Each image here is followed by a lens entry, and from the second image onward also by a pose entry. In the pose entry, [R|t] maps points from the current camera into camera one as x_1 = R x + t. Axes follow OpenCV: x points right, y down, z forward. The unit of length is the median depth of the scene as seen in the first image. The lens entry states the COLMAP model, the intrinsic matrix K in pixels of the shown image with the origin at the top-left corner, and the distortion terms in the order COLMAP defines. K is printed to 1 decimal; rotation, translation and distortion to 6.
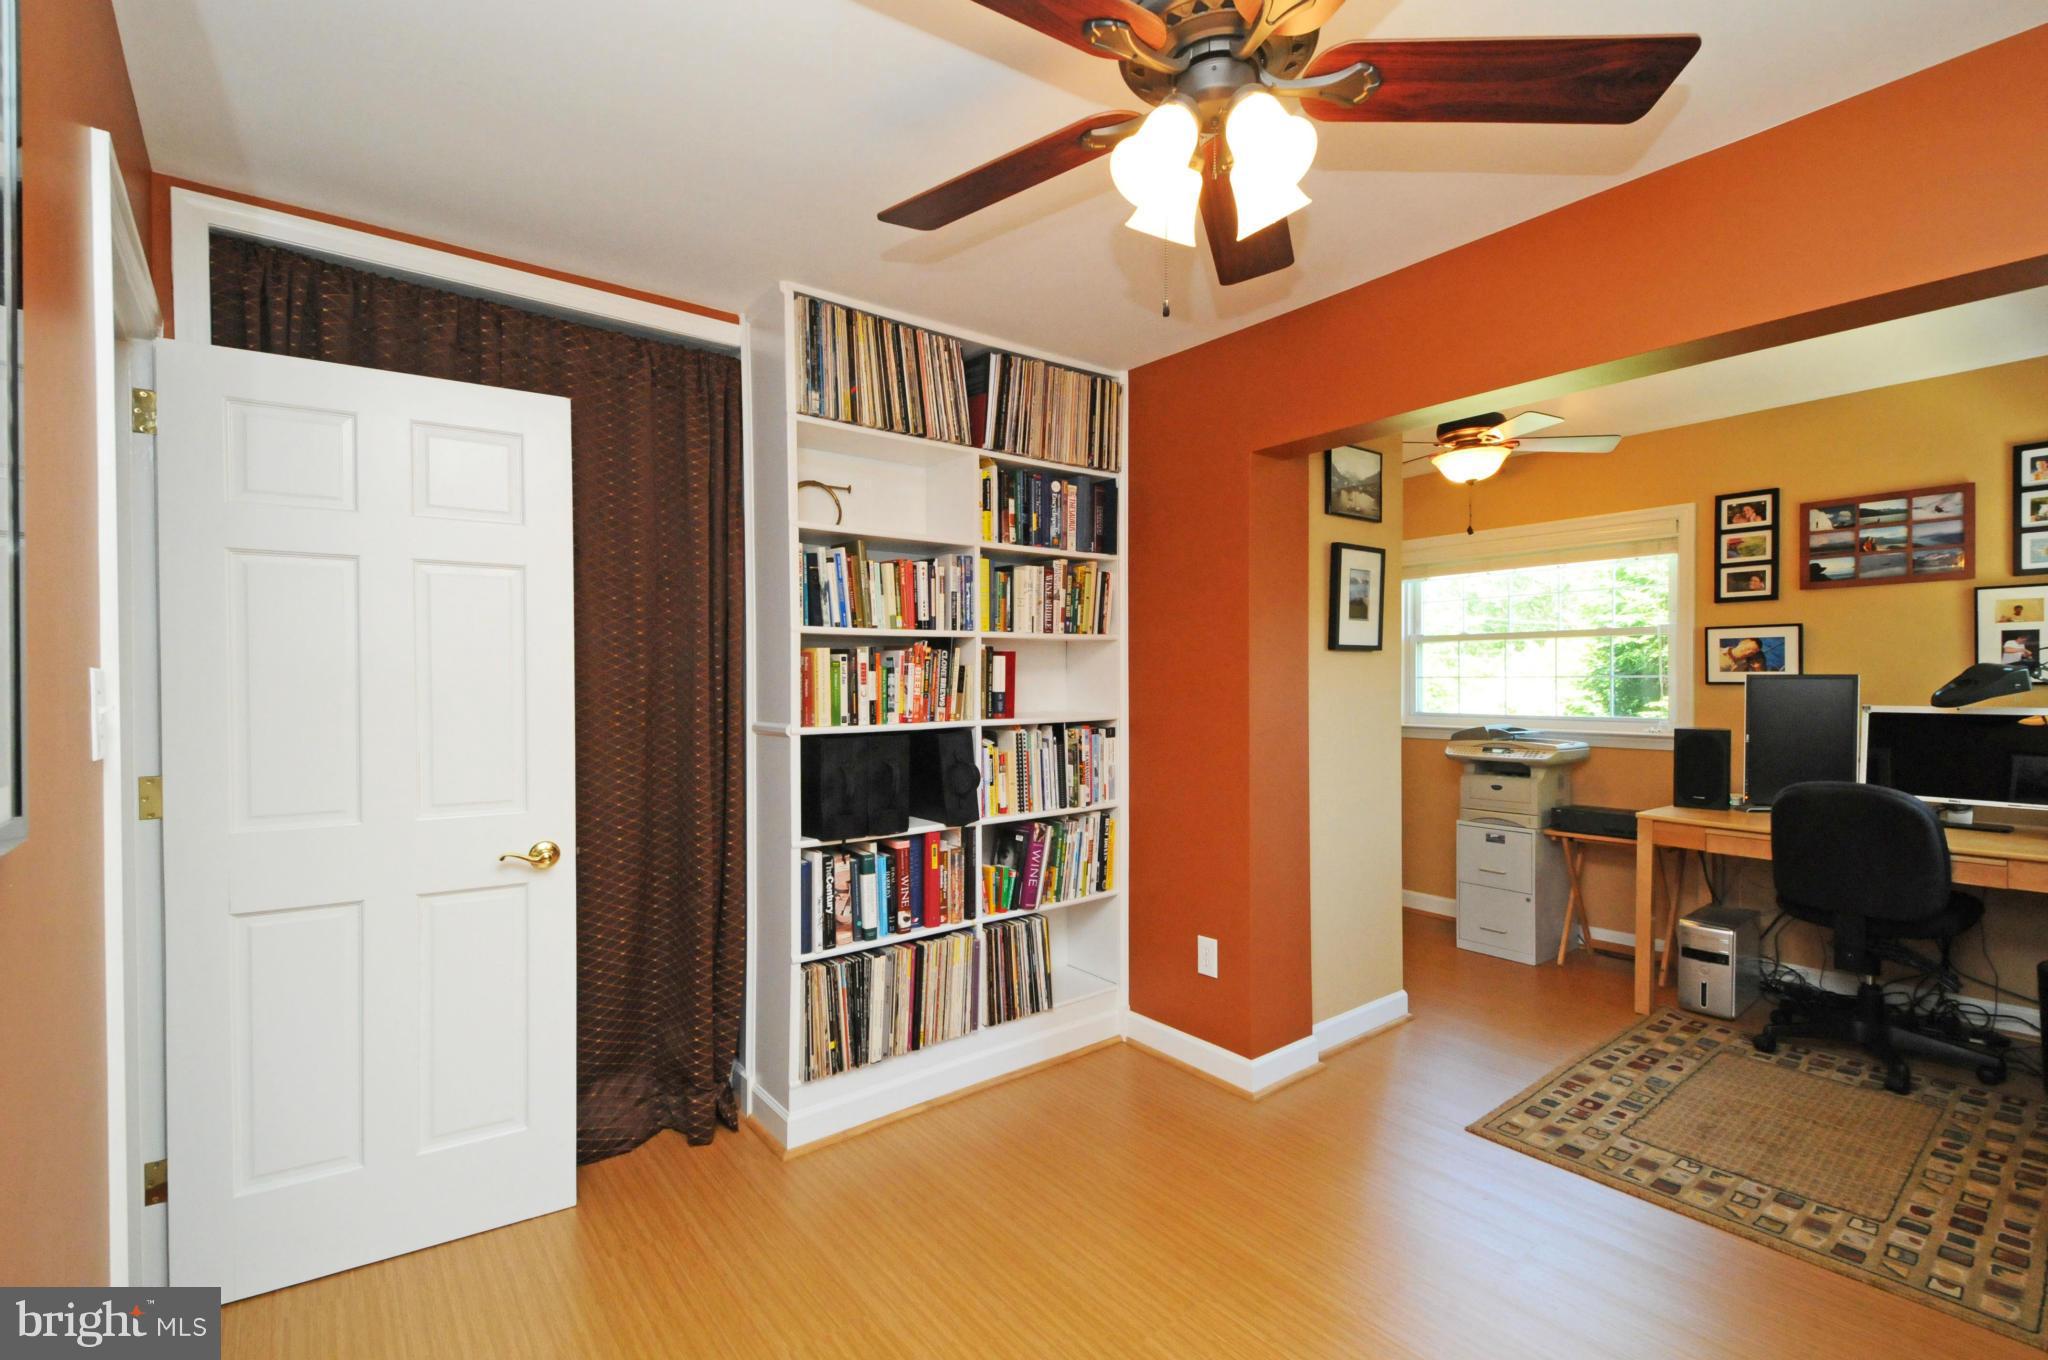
lens RADIAL K [[907.7, 0, 1028.7], [0, 907.7, 691.1], [0, 0, 1]] dist [0.003727, -0.004502]
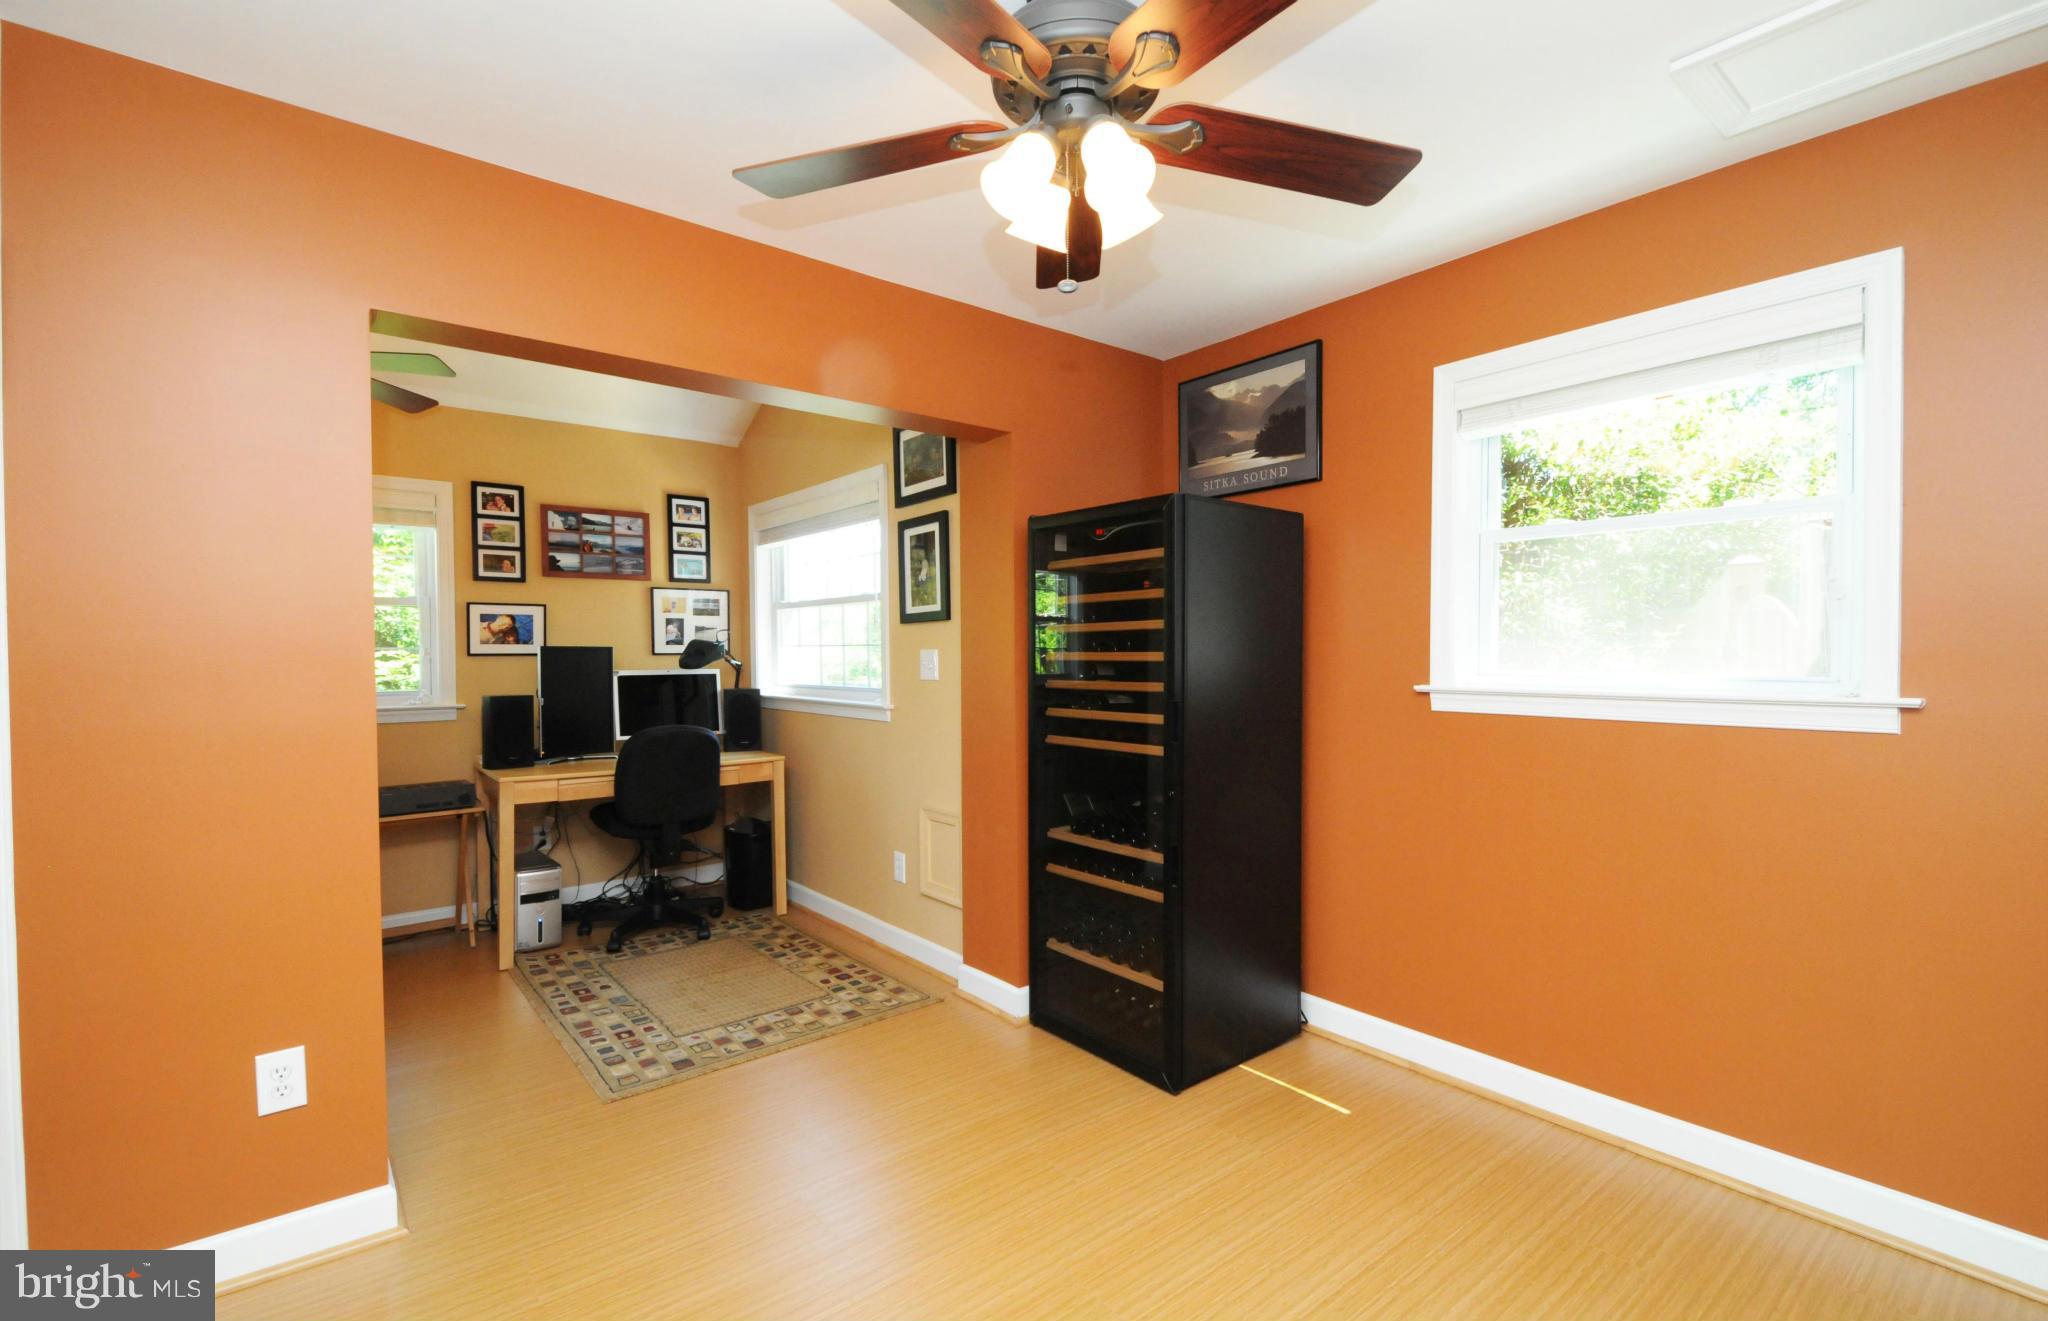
lens RADIAL K [[893.5, 0, 1027.7], [0, 893.5, 668.6], [0, 0, 1]] dist [0.000119, -0.000075]
pose [[-0.024936, -0.011491, 0.999623, -0.393863], [0.017955, 0.999767, 0.011940, 0.008586], [-0.999528, 0.018246, -0.024723, 0.453148]]
